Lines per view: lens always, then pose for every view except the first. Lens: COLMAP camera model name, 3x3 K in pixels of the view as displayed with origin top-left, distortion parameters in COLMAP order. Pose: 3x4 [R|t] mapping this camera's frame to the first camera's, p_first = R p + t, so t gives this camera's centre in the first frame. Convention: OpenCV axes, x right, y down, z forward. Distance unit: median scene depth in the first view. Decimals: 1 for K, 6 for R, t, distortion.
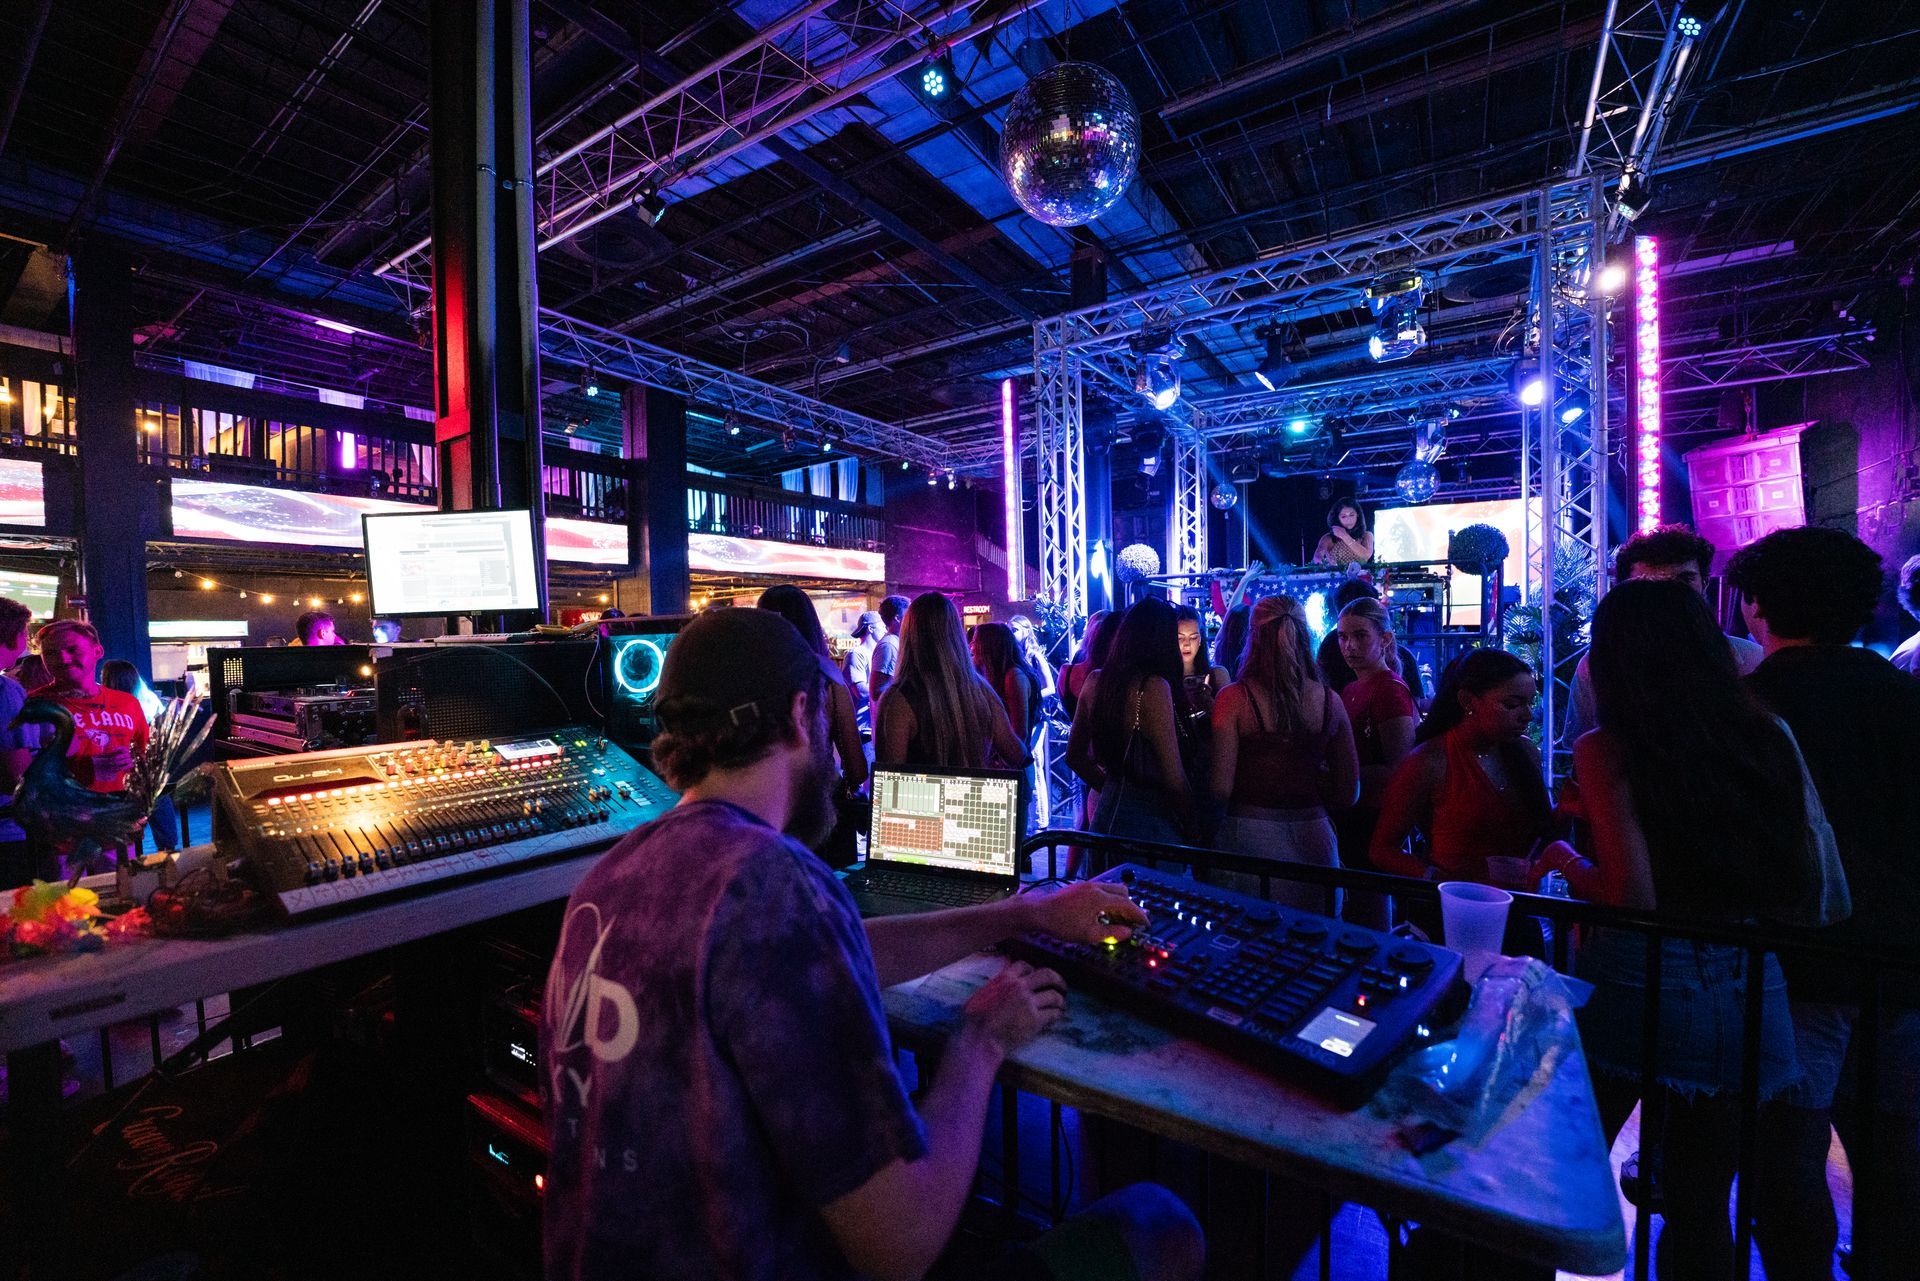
lens RADIAL K [[770.0, 0, 974.7], [0, 770.0, 657.6], [0, 0, 1]] dist [-0.027729, -0.000512]
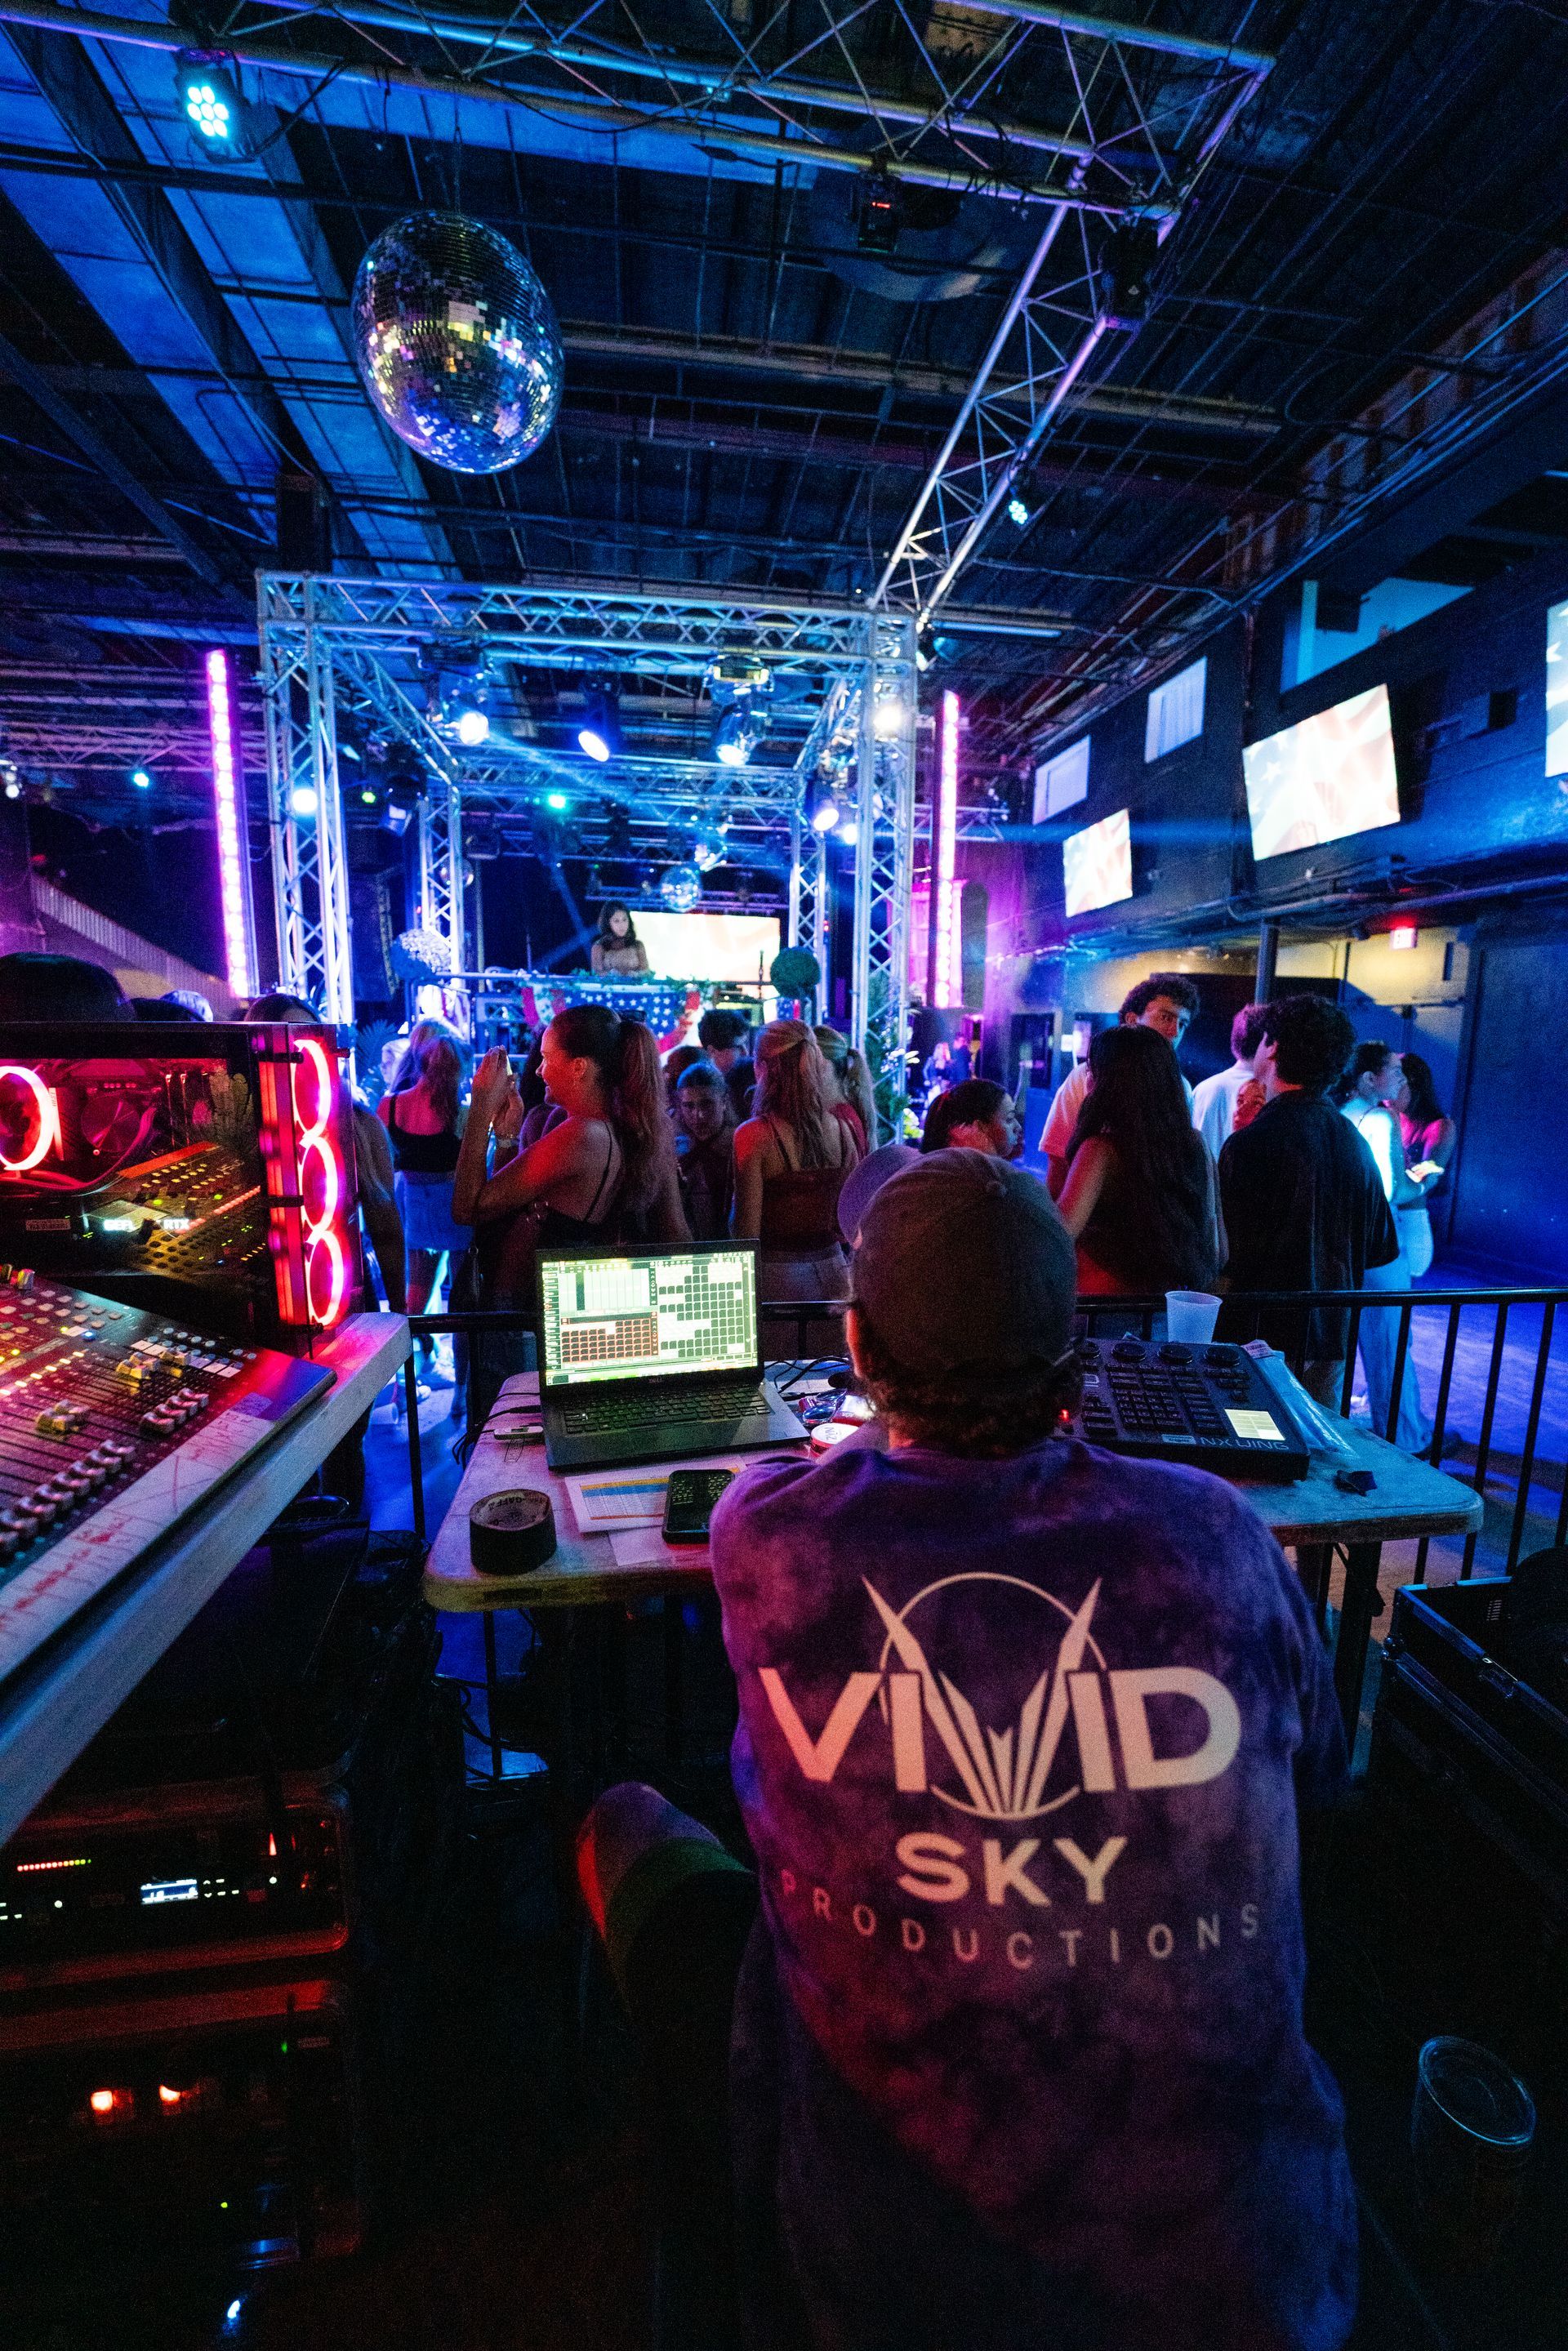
lens RADIAL K [[941.1, 0, 773.4], [0, 941.1, 1181.3], [0, 0, 1]] dist [-0.025887, 0.000619]
pose [[0.746349, -0.068812, 0.661988, -0.543867], [-0.006840, 0.993795, 0.111014, -0.022317], [-0.665519, -0.087383, 0.741248, 0.242530]]
